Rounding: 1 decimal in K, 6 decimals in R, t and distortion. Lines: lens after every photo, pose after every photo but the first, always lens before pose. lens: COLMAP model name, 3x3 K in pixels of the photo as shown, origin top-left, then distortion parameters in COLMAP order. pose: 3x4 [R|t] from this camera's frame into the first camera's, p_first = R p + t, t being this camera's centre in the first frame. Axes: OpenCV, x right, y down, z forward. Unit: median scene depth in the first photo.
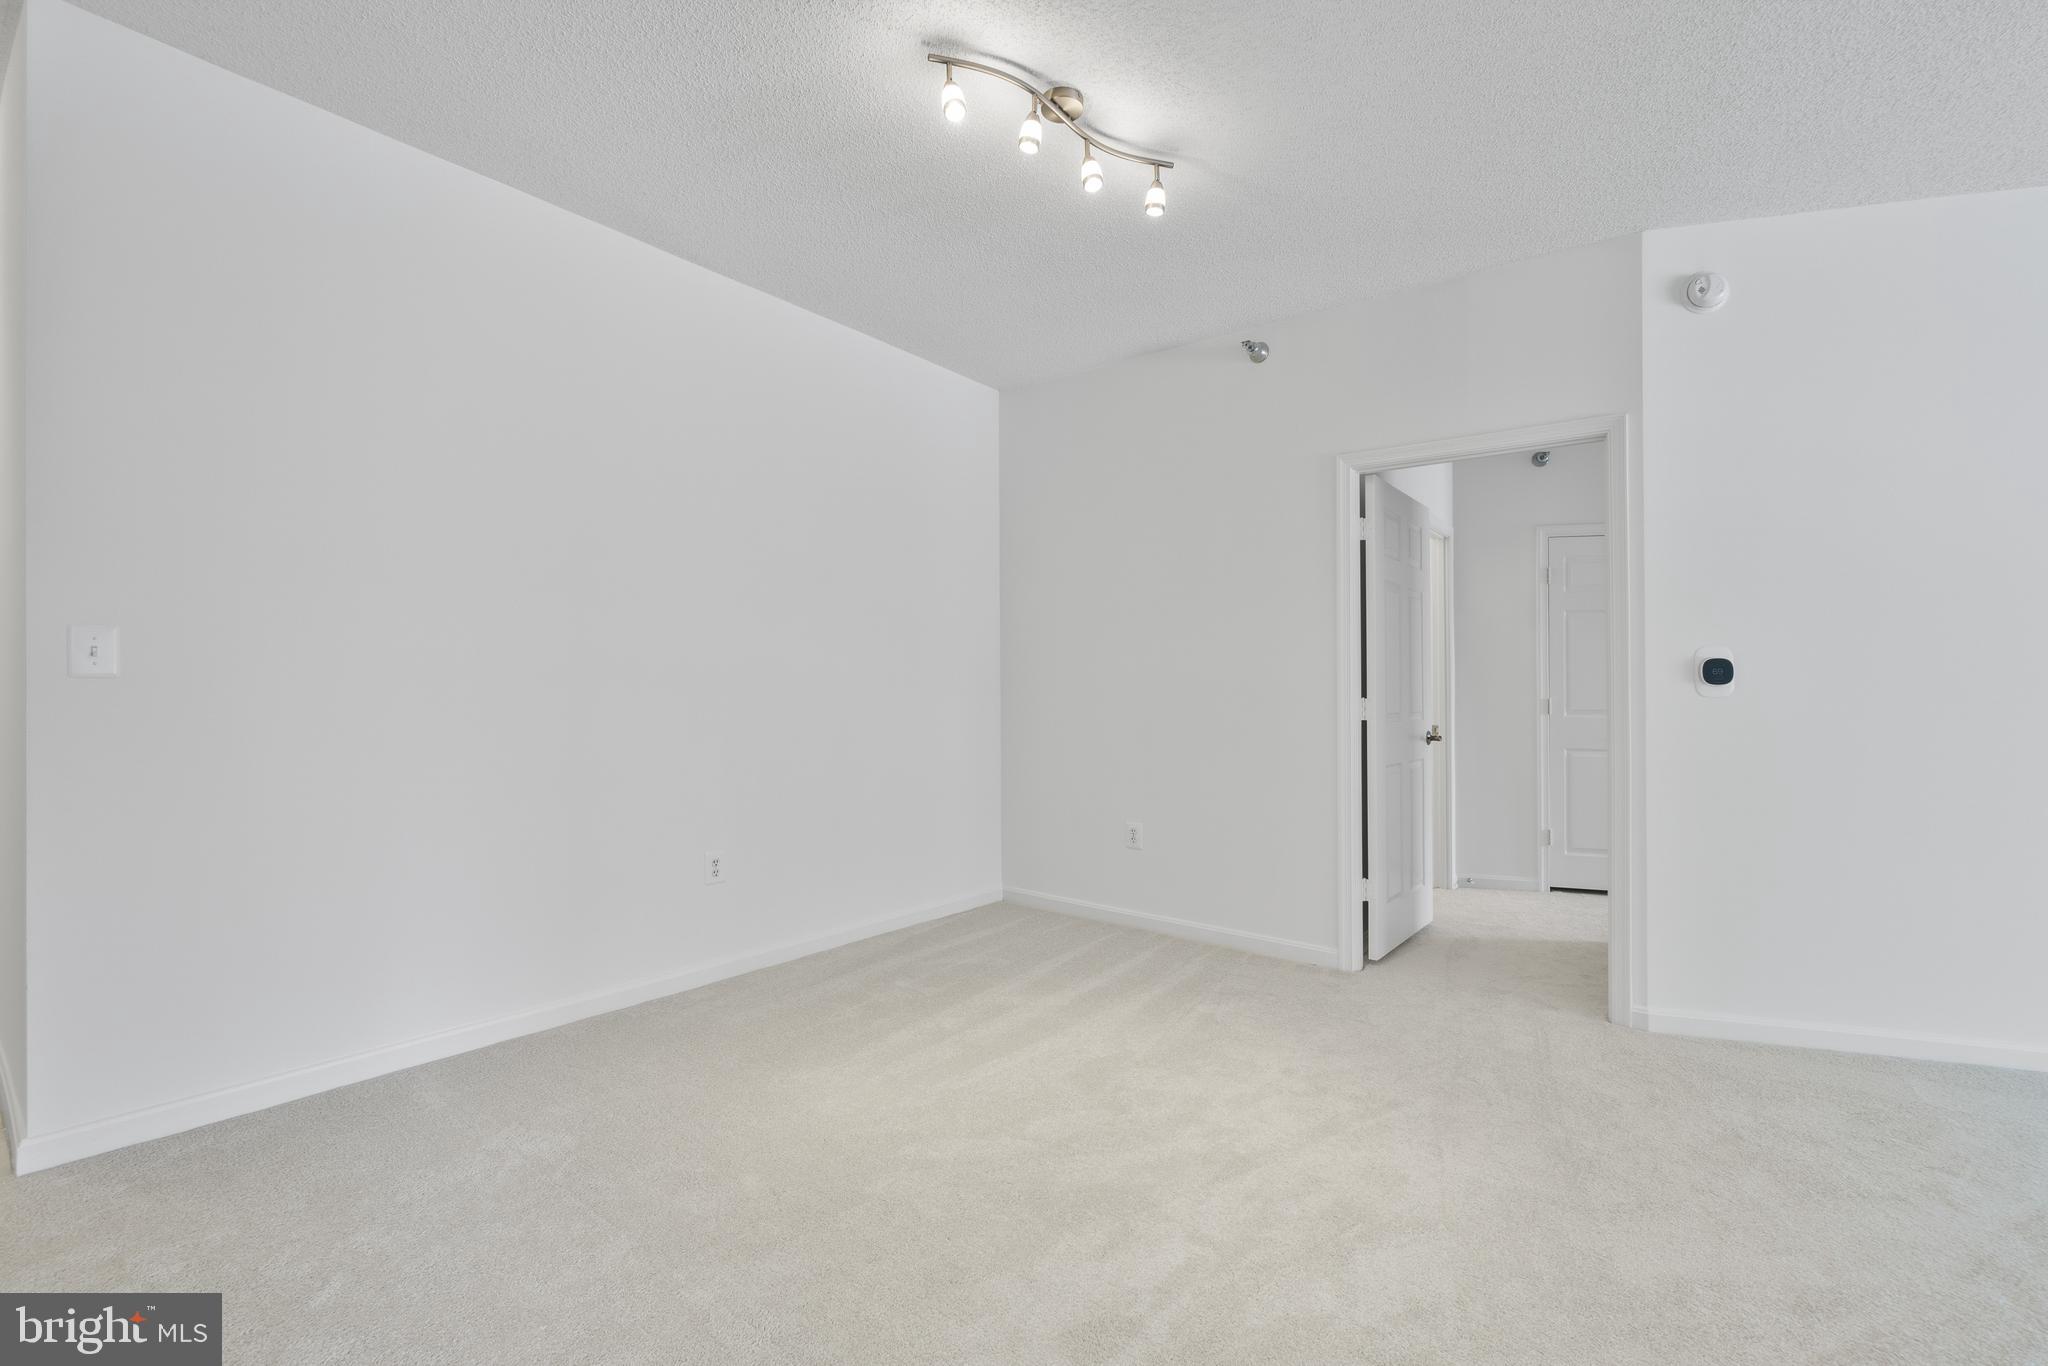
lens RADIAL K [[891.8, 0, 1024.0], [0, 891.8, 683.0], [0, 0, 1]] dist [-0.008402, -0.000509]
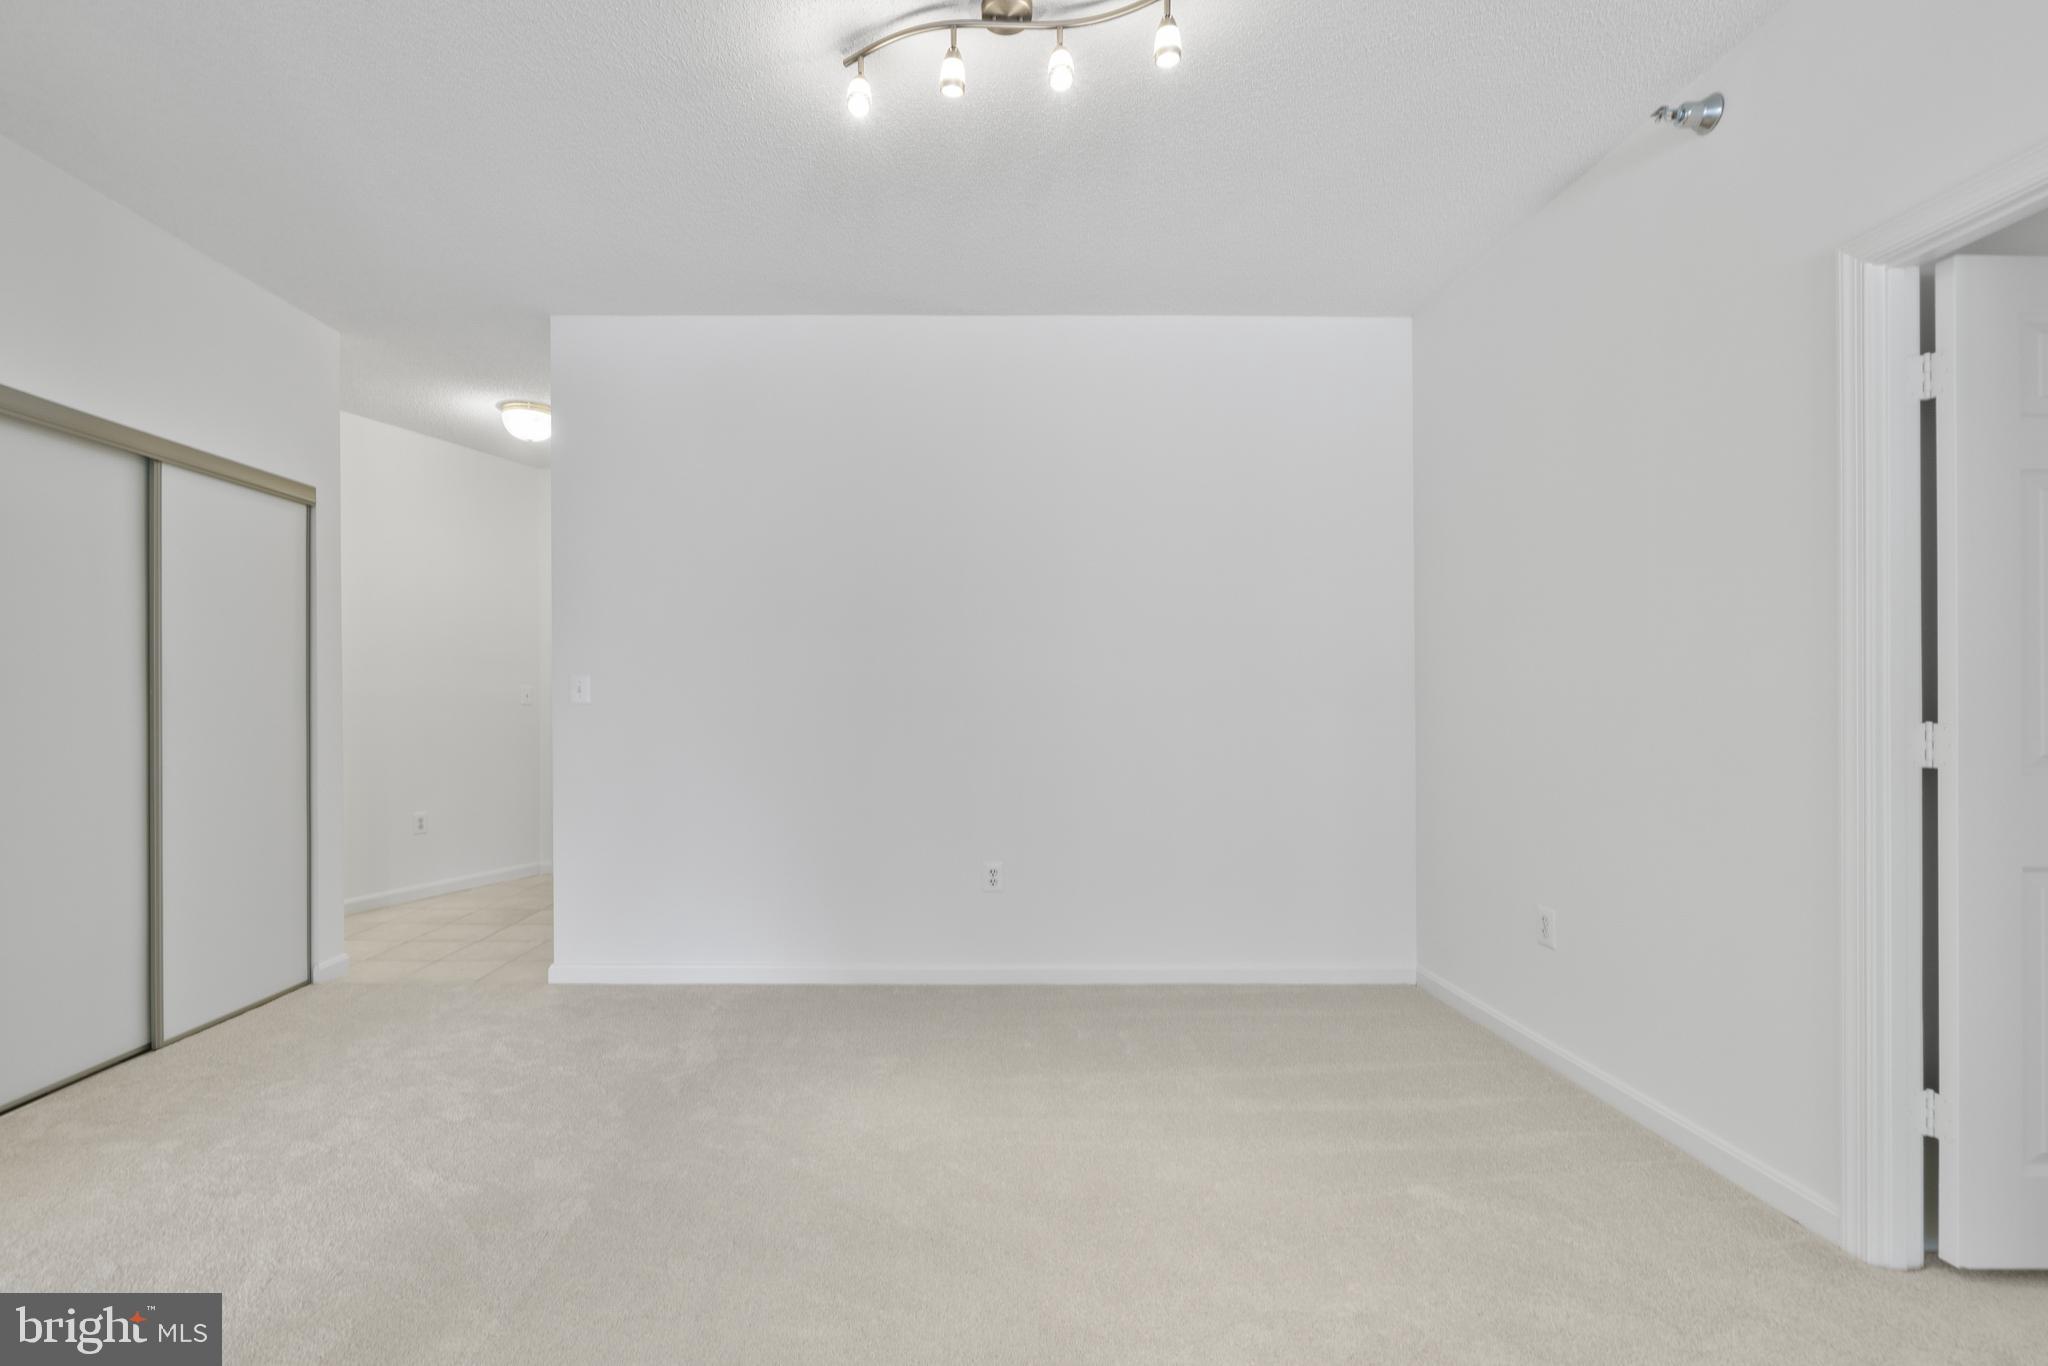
lens RADIAL K [[928.9, 0, 1025.5], [0, 928.9, 715.0], [0, 0, 1]] dist [0.001550, -0.000260]
pose [[0.623269, 0.000643, -0.782007, 0.519117], [0.009209, 0.999924, 0.008161, 0.004216], [0.781953, -0.012288, 0.623216, 0.322436]]
